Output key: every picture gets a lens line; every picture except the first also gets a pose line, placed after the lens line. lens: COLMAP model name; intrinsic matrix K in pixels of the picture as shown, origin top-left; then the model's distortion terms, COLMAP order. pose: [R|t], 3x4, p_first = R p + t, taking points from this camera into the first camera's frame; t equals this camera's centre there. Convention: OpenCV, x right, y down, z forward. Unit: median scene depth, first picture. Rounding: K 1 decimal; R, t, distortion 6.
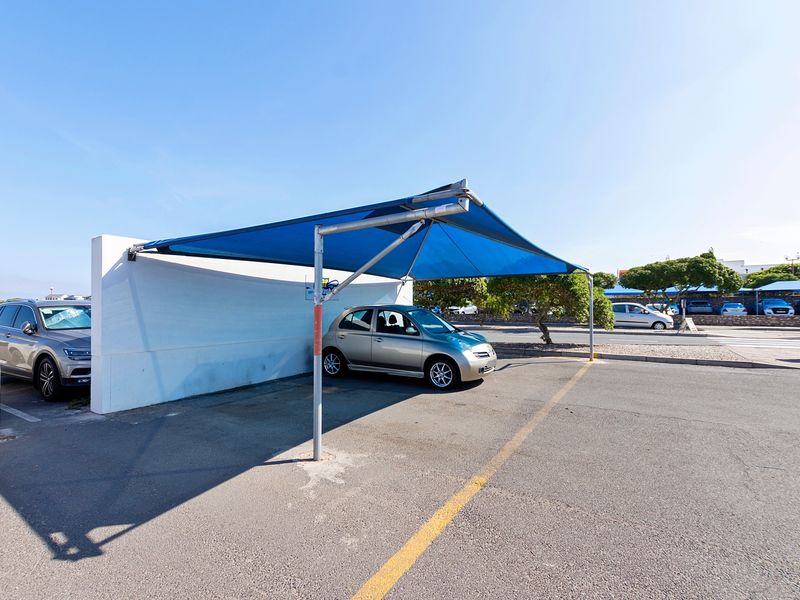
lens RADIAL K [[376.8, 0, 393.5], [0, 376.8, 301.6], [0, 0, 1]] dist [0.003193, 0.000138]
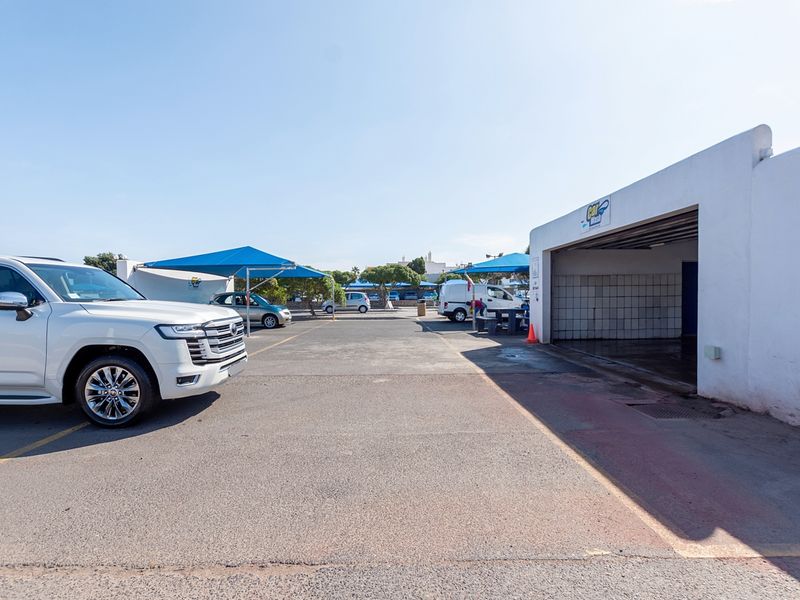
lens RADIAL K [[403.1, 0, 399.2], [0, 403.1, 302.6], [0, 0, 1]] dist [0.001738, -0.001172]
pose [[0.824050, -0.012010, 0.566390, -0.376492], [-0.002306, 0.999696, 0.024554, 0.006181], [-0.566513, -0.021540, 0.823772, -0.906177]]
